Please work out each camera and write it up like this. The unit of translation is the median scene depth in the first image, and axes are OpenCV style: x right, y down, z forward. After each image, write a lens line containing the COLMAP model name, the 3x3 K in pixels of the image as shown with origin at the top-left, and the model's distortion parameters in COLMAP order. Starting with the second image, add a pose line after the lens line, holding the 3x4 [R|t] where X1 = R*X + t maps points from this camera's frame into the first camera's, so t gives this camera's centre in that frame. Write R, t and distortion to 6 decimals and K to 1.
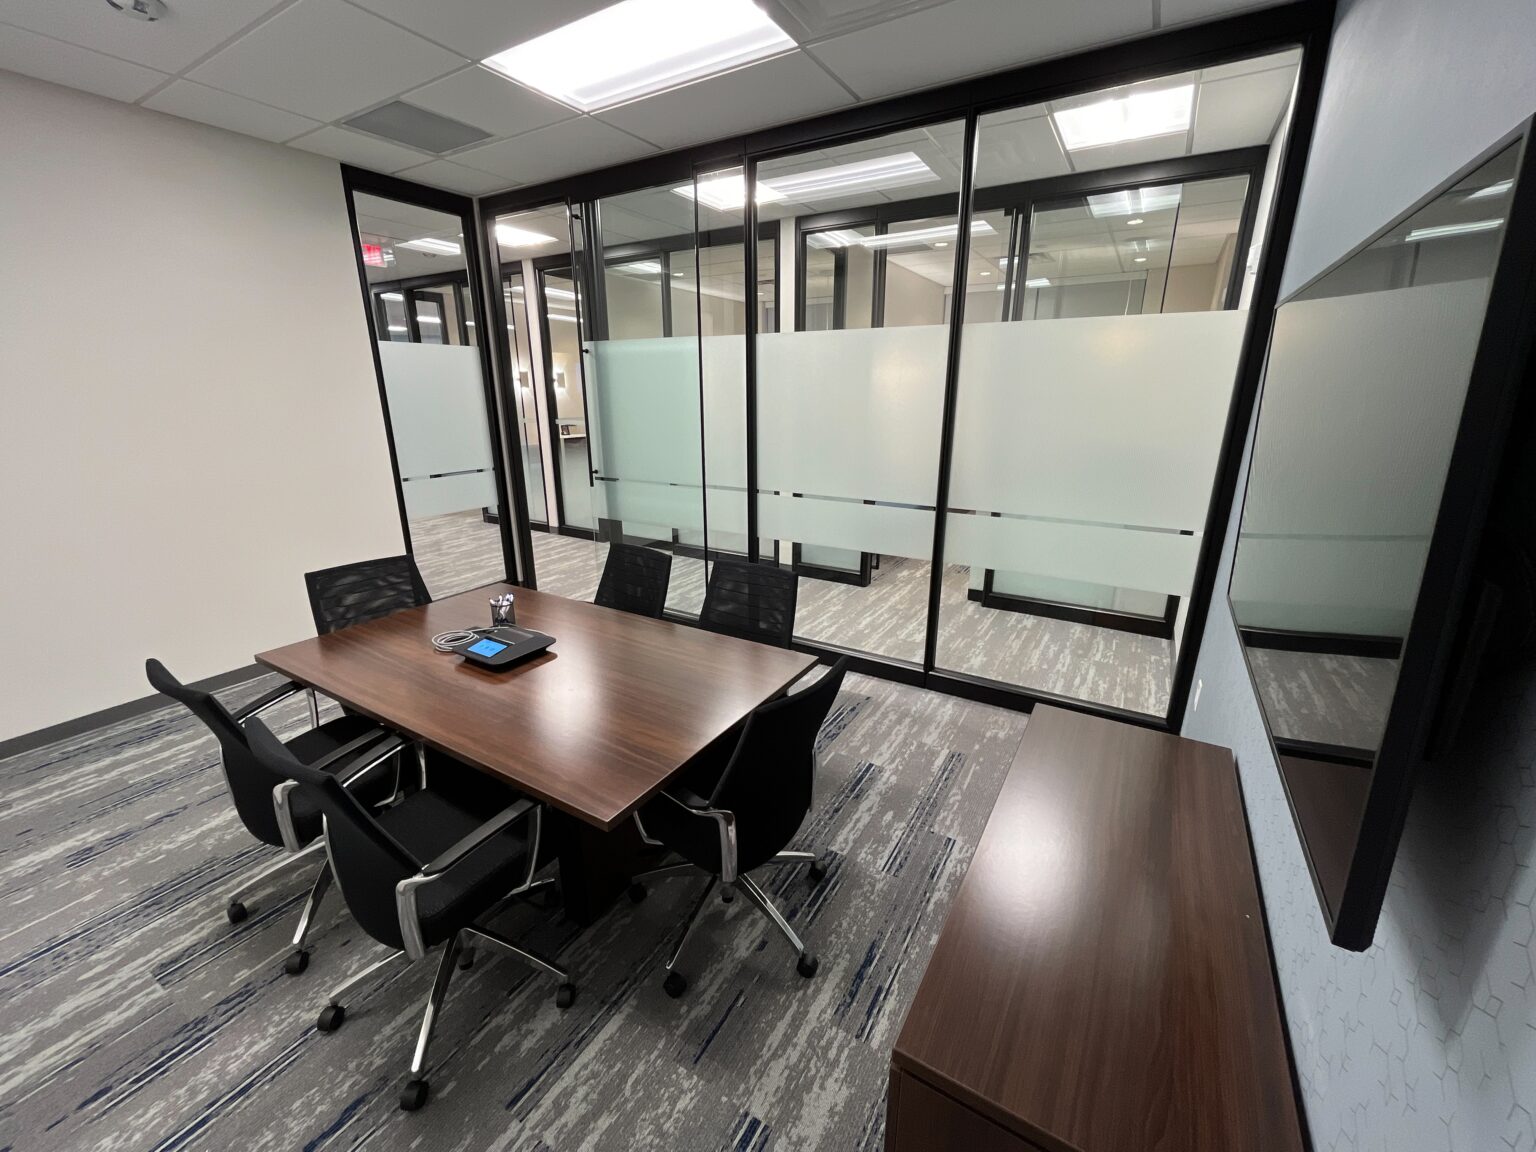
lens RADIAL K [[623.8, 0, 768.1], [0, 623.8, 573.9], [0, 0, 1]] dist [-0.000946, 0.000528]
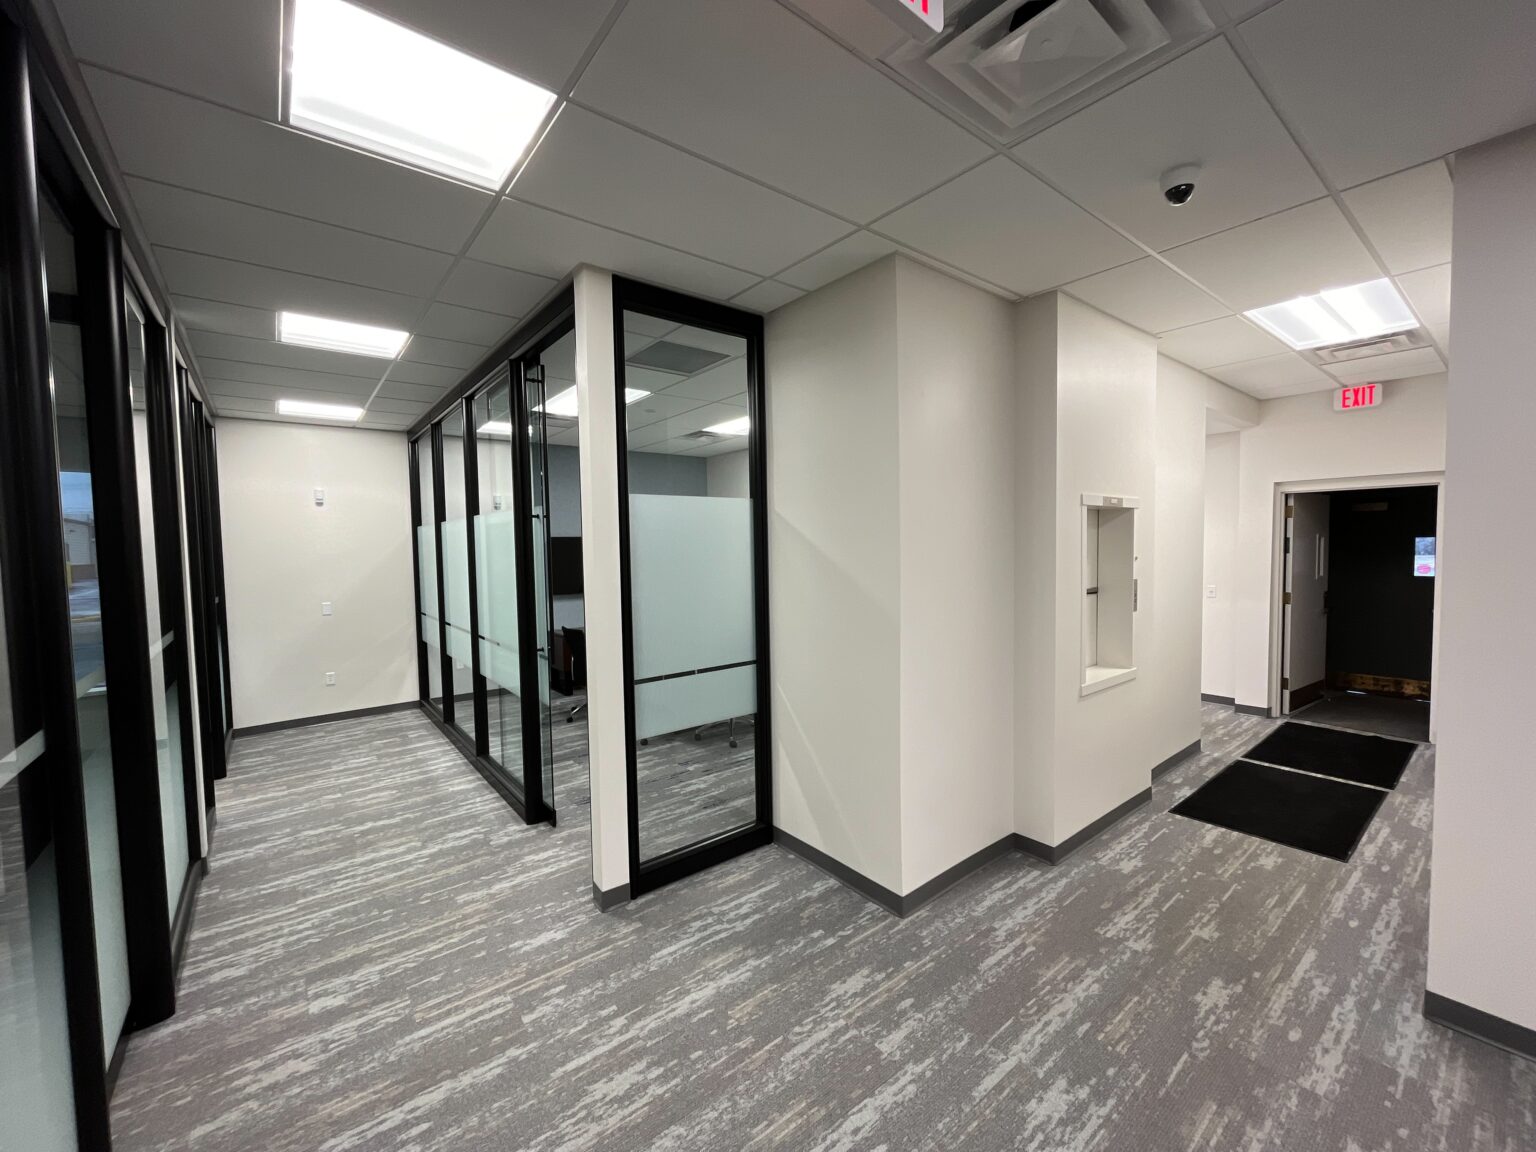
lens RADIAL K [[623.8, 0, 768.1], [0, 623.8, 573.9], [0, 0, 1]] dist [-0.000946, 0.000528]
pose [[-0.931624, 0.002535, 0.363414, -0.776620], [0.126928, 0.939273, 0.318834, -0.437055], [-0.340537, 0.343161, -0.875371, 1.443434]]
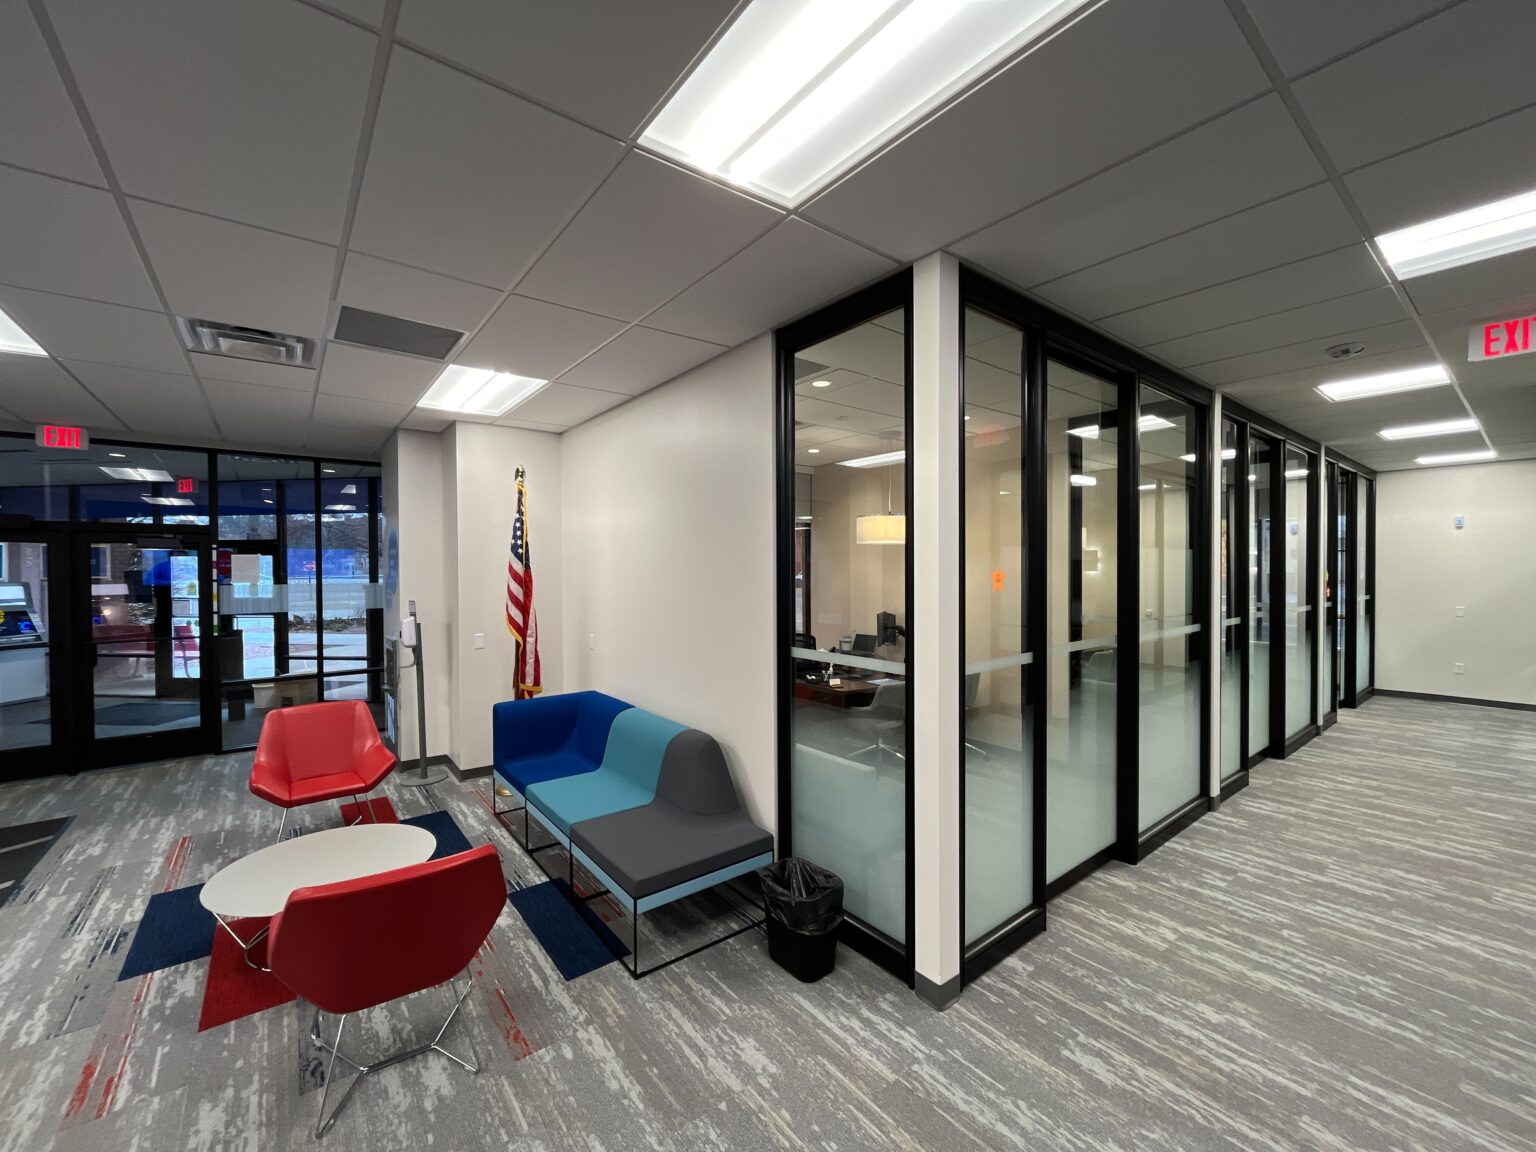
lens RADIAL K [[623.8, 0, 768.1], [0, 623.8, 573.9], [0, 0, 1]] dist [-0.000946, 0.000528]
pose [[0.359476, -0.010330, 0.933097, -1.559227], [0.275463, 0.956553, -0.095533, -0.500039], [-0.891570, 0.291375, 0.346703, 1.638415]]
